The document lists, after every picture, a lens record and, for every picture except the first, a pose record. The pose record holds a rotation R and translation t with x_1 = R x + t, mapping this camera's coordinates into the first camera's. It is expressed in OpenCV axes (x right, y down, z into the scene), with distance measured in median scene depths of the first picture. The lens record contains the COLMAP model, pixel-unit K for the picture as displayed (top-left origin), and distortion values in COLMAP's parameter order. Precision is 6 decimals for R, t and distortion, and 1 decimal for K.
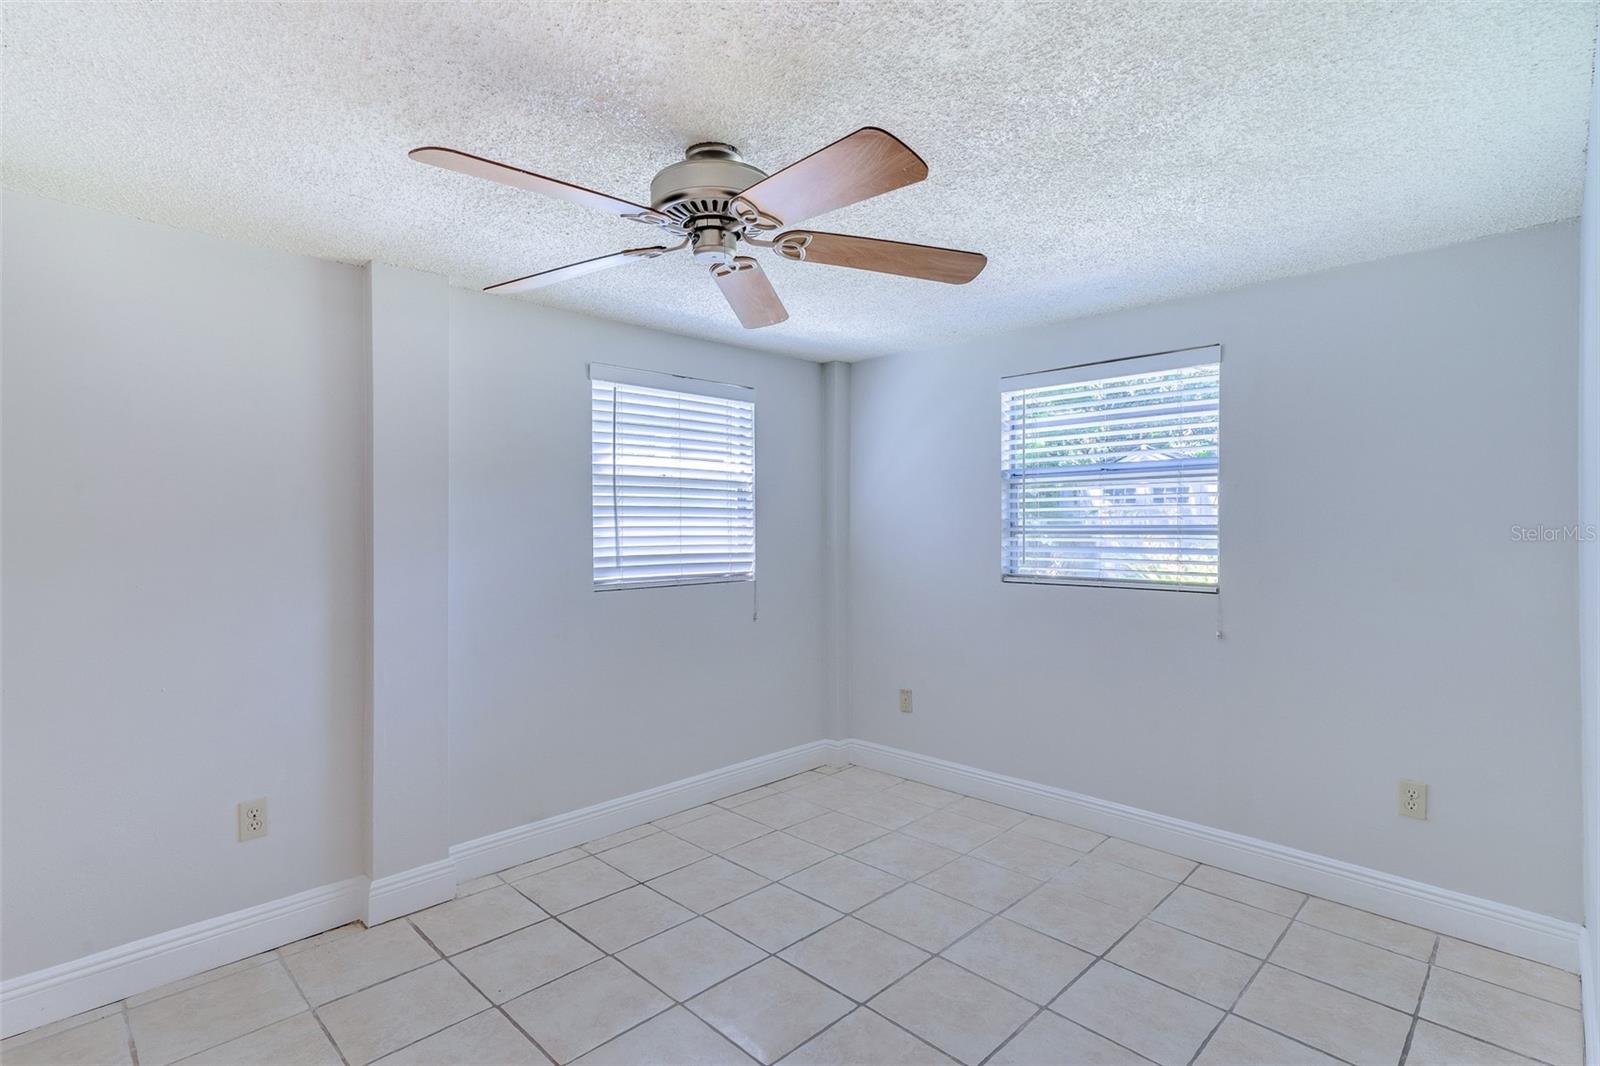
lens RADIAL K [[781.0, 0, 805.5], [0, 781.0, 530.5], [0, 0, 1]] dist [0.015352, 0.012341]
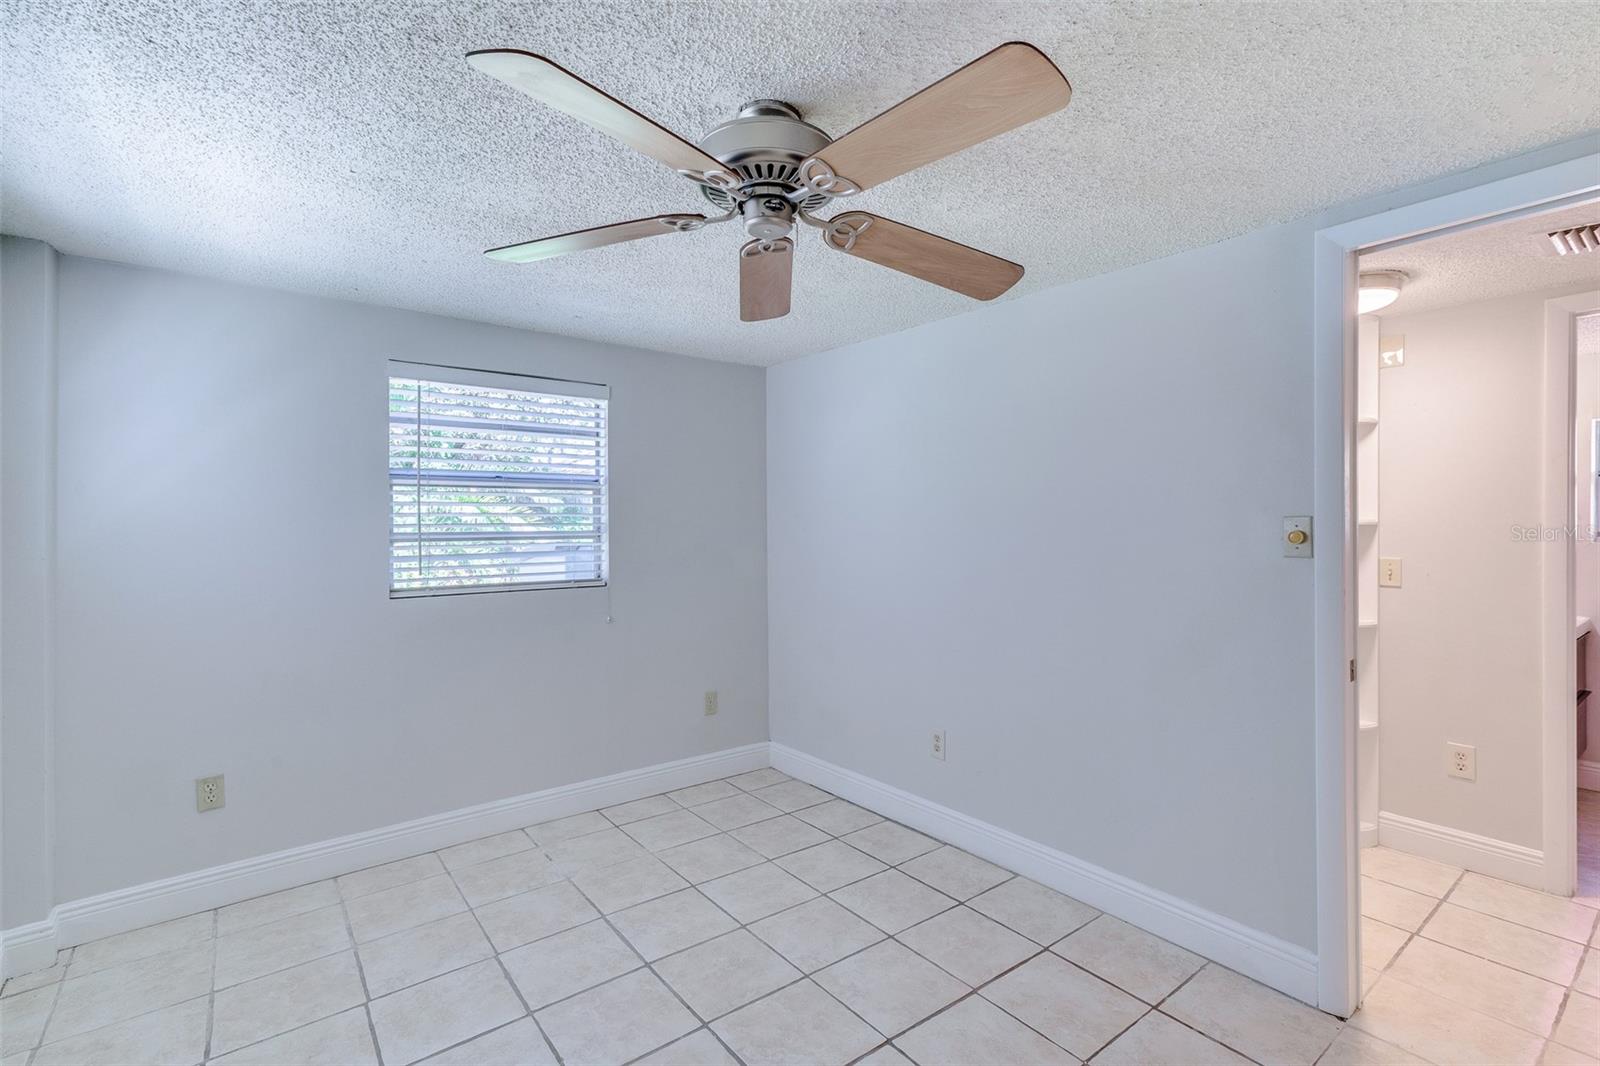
lens RADIAL K [[733.6, 0, 798.5], [0, 733.6, 529.9], [0, 0, 1]] dist [0.001855, 0.011554]
pose [[0.135114, -0.003095, 0.990825, -0.577268], [0.012093, 0.999926, 0.001474, -0.007244], [-0.990756, 0.011783, 0.135142, 0.537523]]
